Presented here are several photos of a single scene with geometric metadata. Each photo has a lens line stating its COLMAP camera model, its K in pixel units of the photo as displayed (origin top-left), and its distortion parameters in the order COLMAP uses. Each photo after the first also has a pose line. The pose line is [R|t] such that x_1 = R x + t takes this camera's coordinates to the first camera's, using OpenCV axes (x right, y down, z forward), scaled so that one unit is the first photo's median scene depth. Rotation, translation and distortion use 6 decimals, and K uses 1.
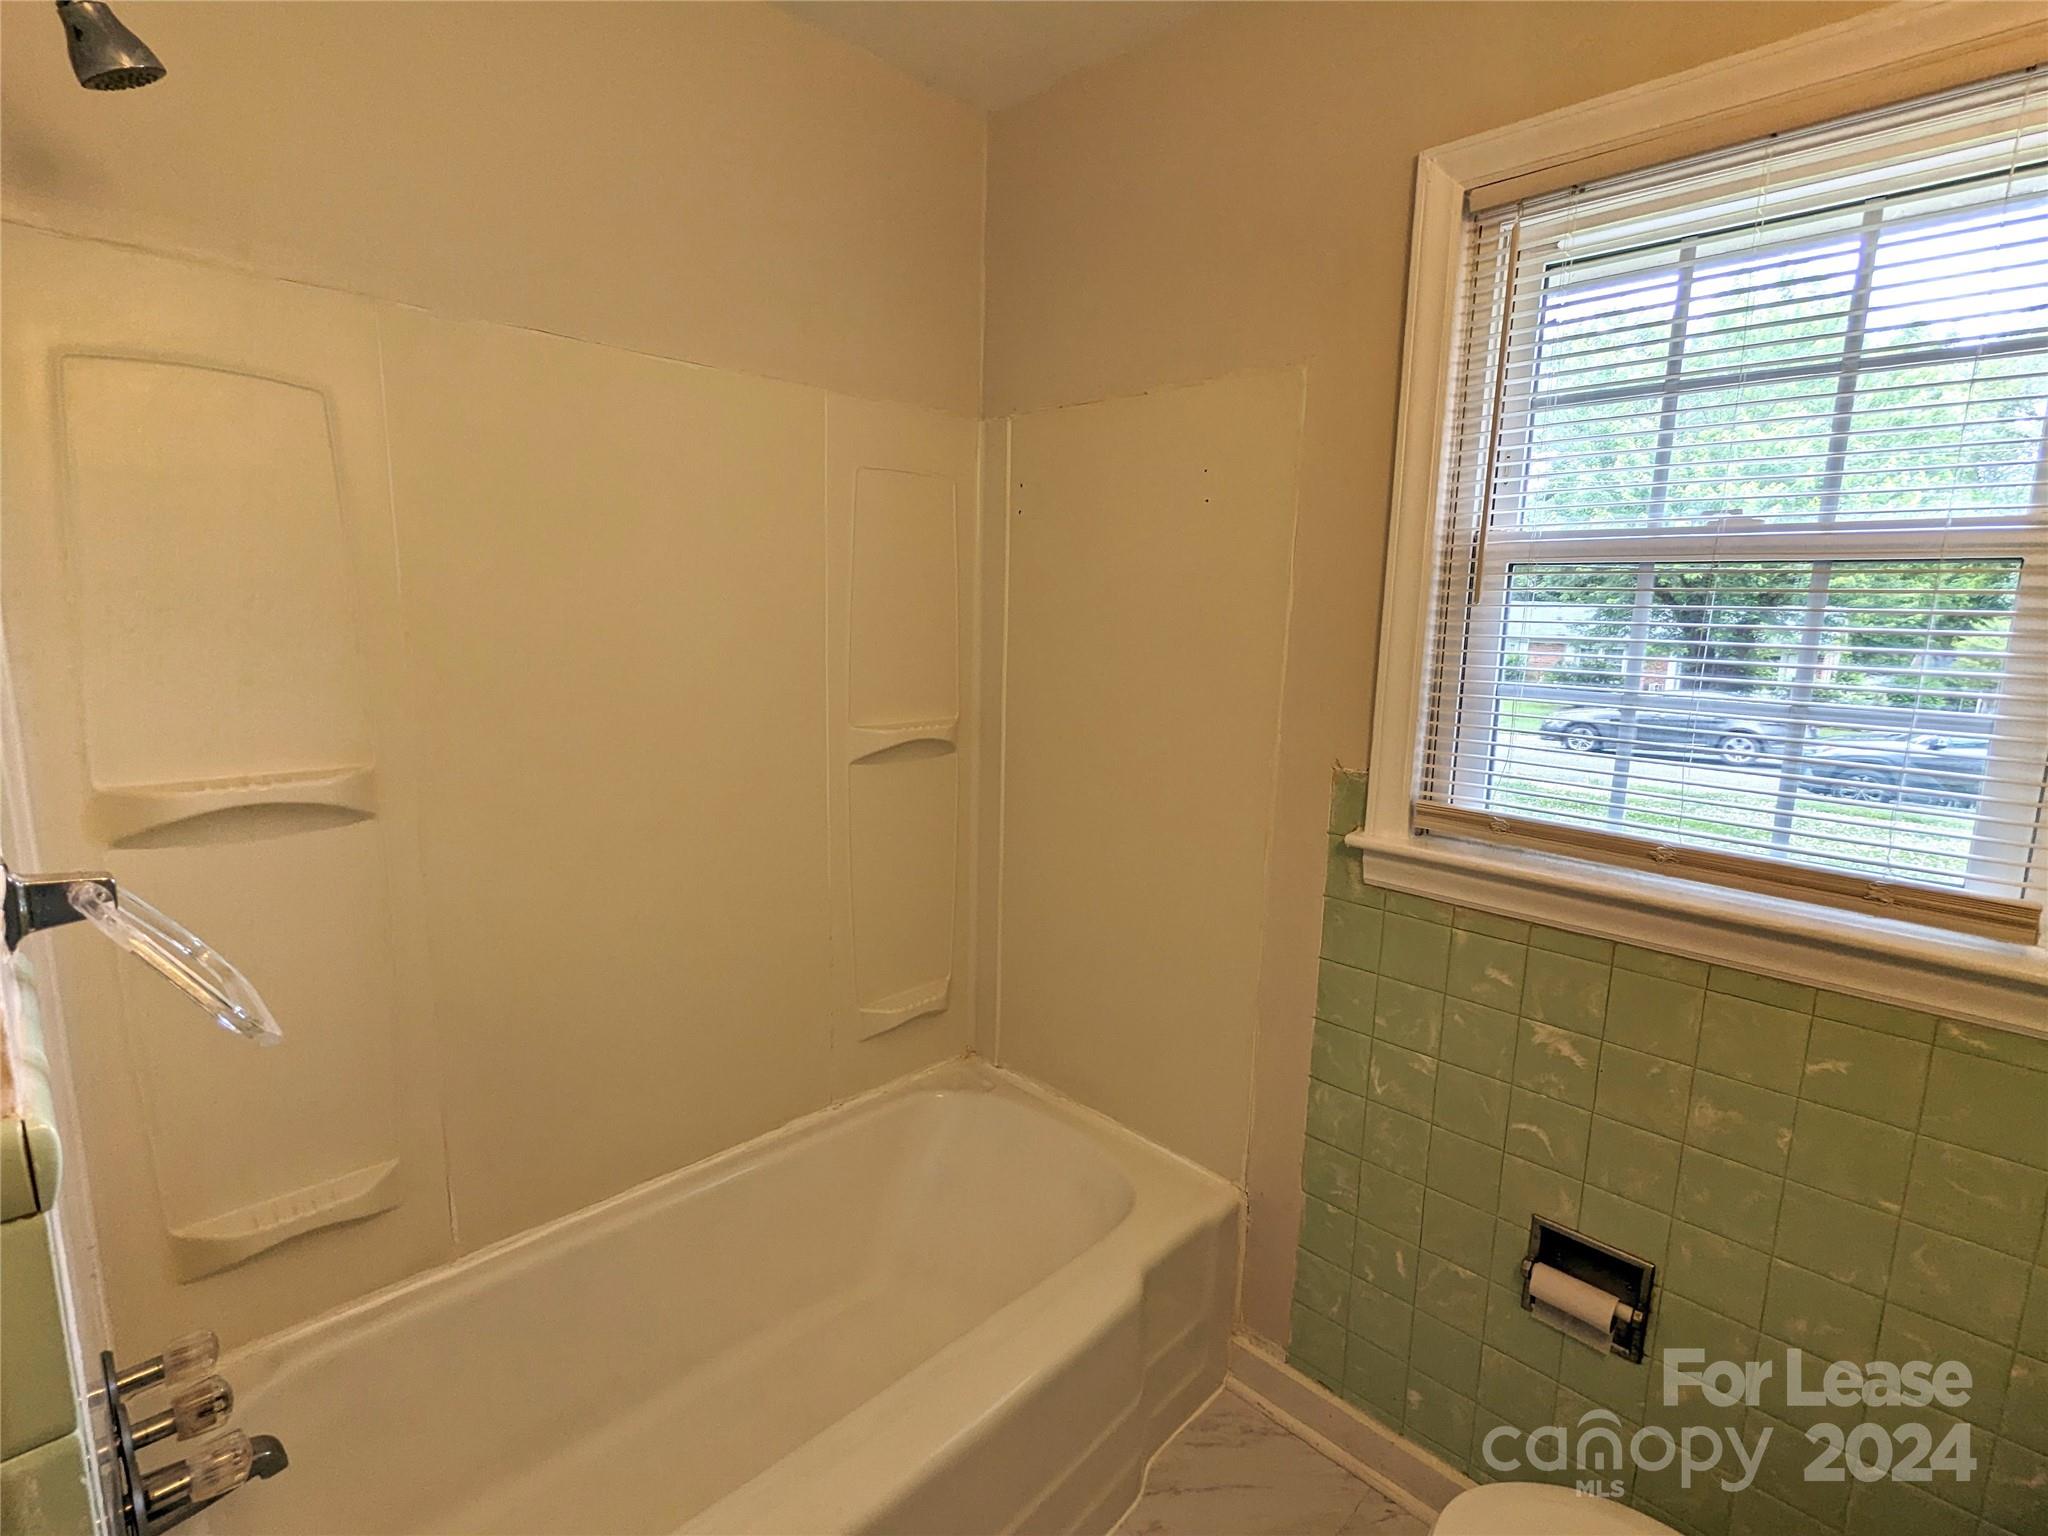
lens RADIAL K [[960.4, 0, 1021.9], [0, 960.4, 769.5], [0, 0, 1]] dist [-0.003860, -0.000732]
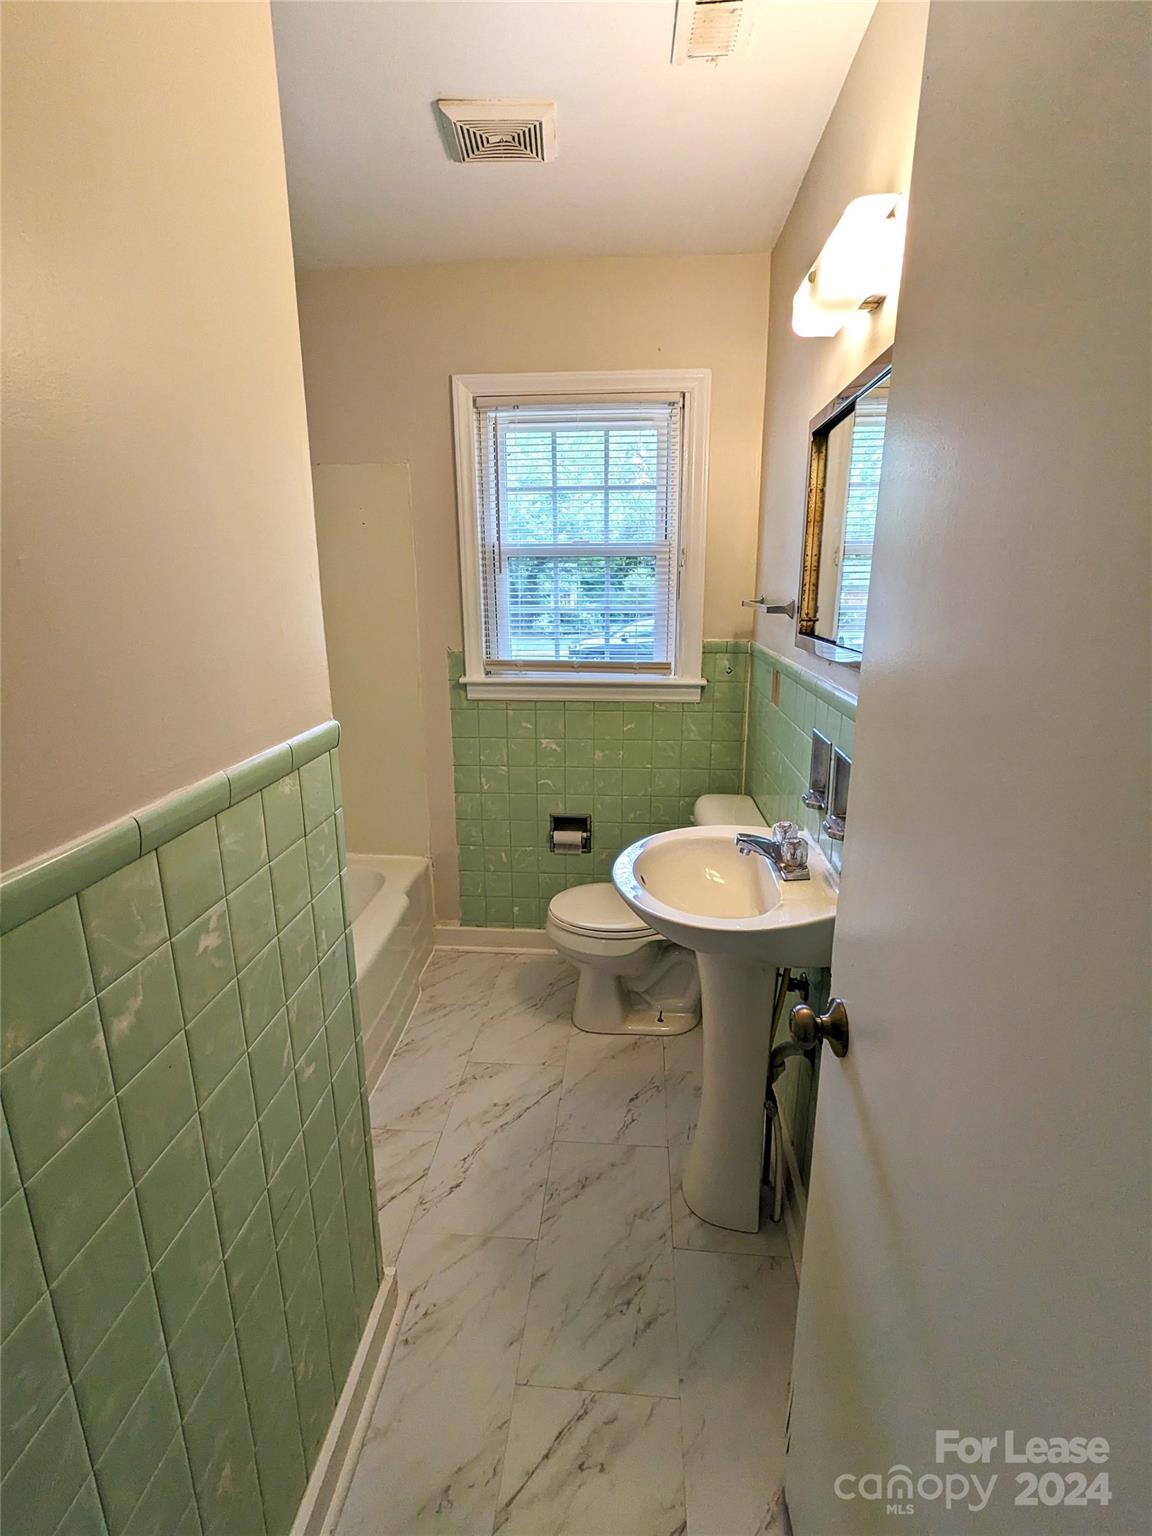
lens RADIAL K [[720.3, 0, 576.0], [0, 720.3, 768.0], [0, 0, 1]] dist [-0.003860, -0.000732]
pose [[0.761516, -0.190691, 0.619460, -0.571503], [0.125716, 0.981047, 0.147454, 0.061315], [-0.635837, -0.034413, 0.771056, -0.519131]]
